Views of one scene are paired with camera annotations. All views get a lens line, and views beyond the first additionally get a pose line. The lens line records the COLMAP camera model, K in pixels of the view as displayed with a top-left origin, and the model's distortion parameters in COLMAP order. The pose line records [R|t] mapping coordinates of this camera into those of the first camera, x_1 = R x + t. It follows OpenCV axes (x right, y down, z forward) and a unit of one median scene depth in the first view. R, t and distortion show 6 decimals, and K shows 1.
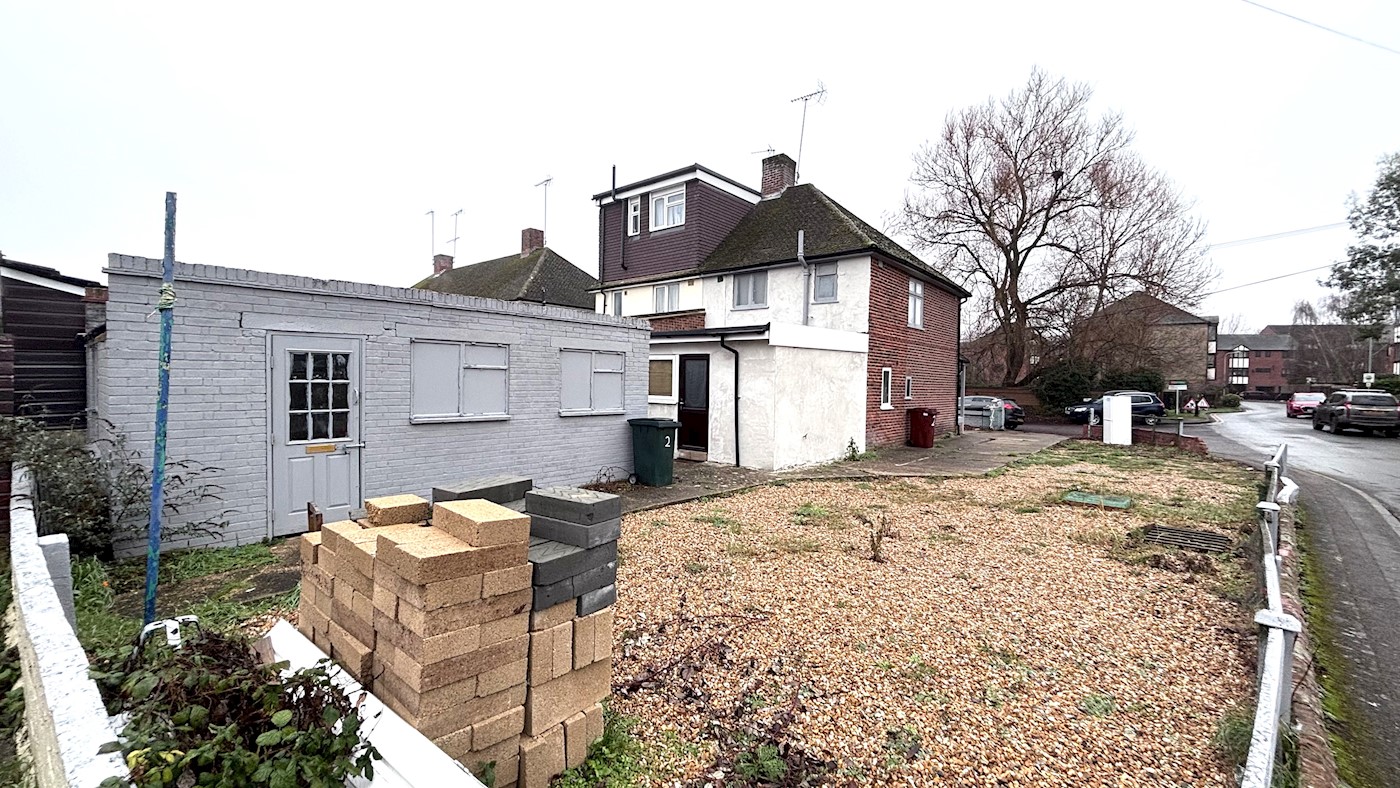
lens RADIAL K [[560.1, 0, 697.7], [0, 560.1, 393.2], [0, 0, 1]] dist [0.006045, -0.003180]
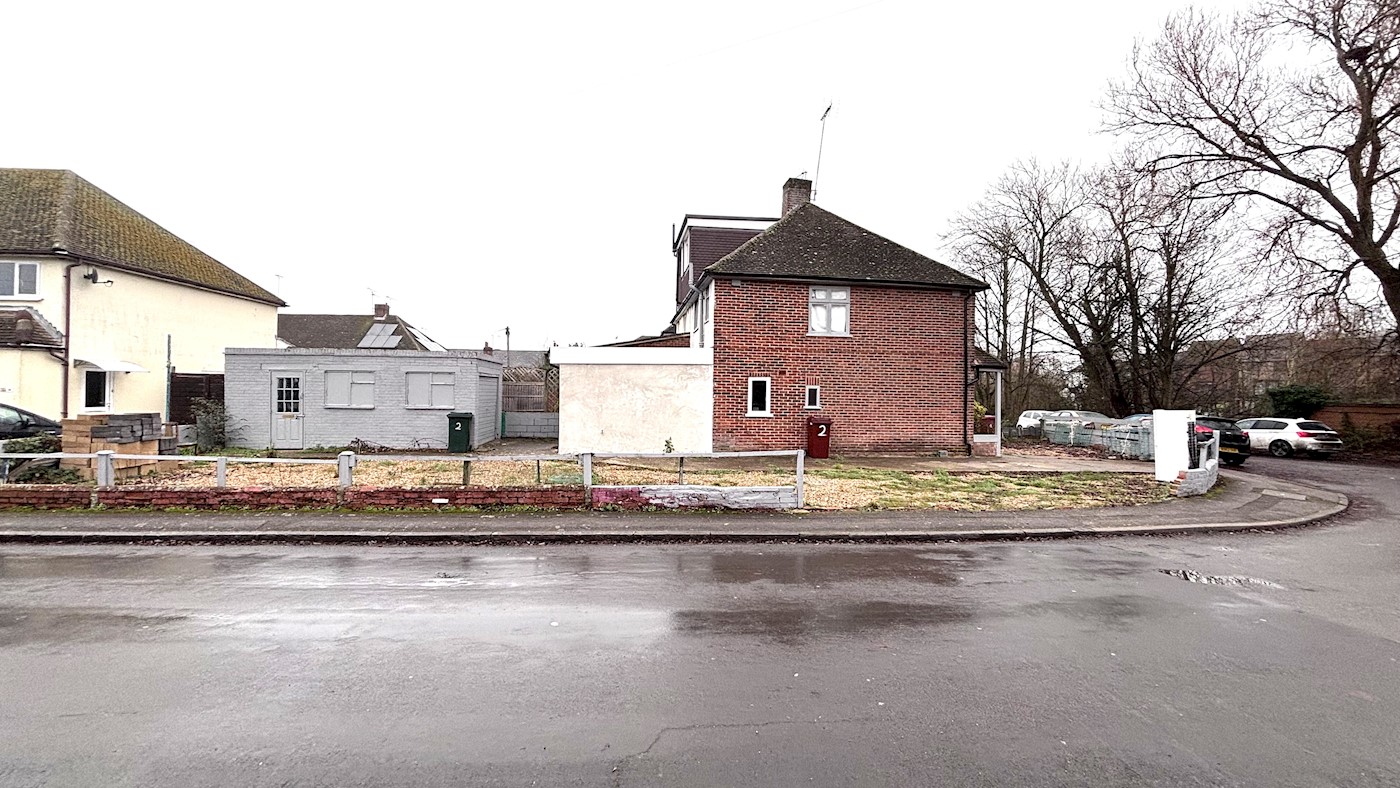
lens RADIAL K [[560.1, 0, 700.1], [0, 560.1, 395.1], [0, 0, 1]] dist [0.006045, -0.003180]
pose [[0.747025, -0.007369, -0.664755, 0.740683], [-0.015585, 0.999470, -0.028592, 0.015161], [0.664613, 0.031719, 0.746514, 0.110742]]
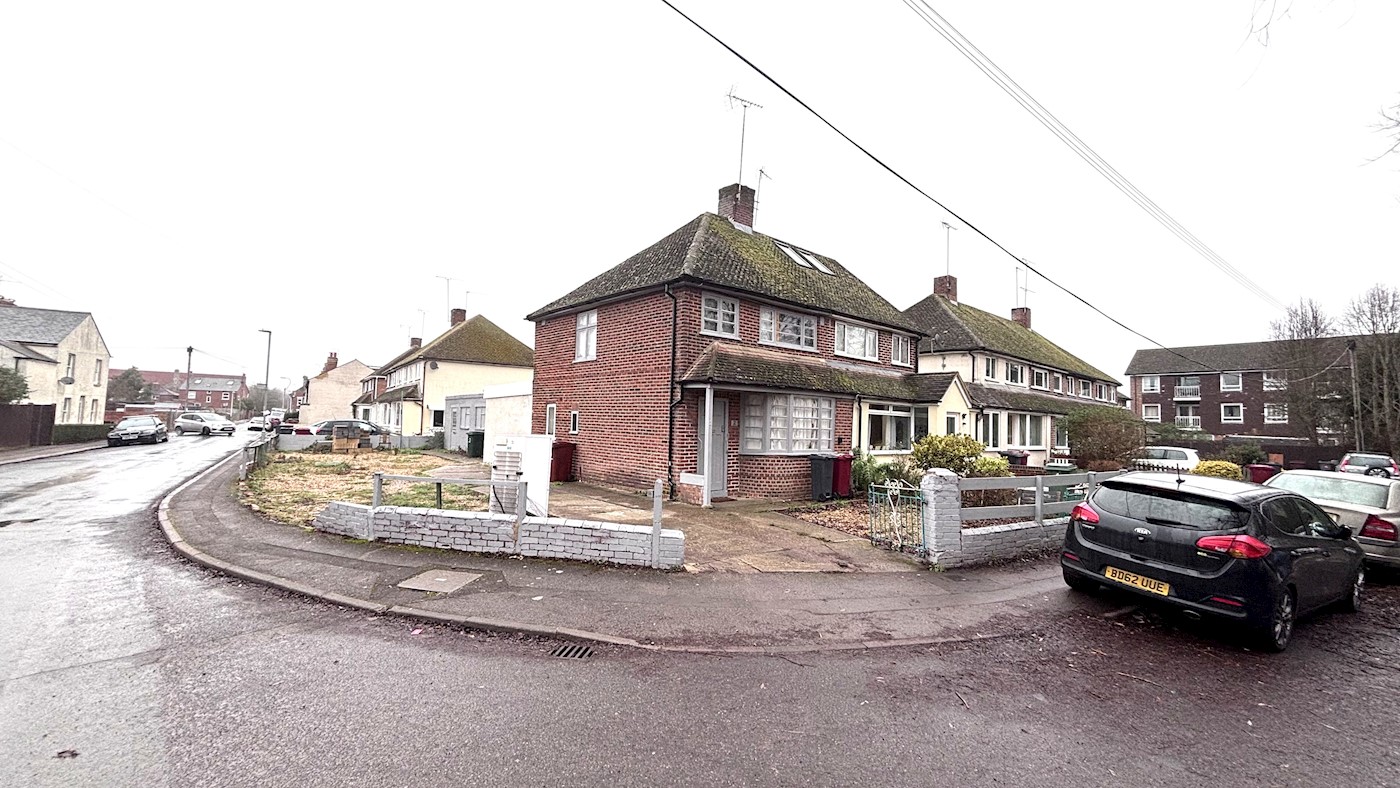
lens RADIAL K [[560.1, 0, 705.3], [0, 560.1, 408.3], [0, 0, 1]] dist [0.006045, -0.003180]
pose [[-0.142599, -0.056111, -0.988189, 1.119482], [-0.058833, 0.997107, -0.048128, -0.000062], [0.988030, 0.051275, -0.145488, 1.155253]]
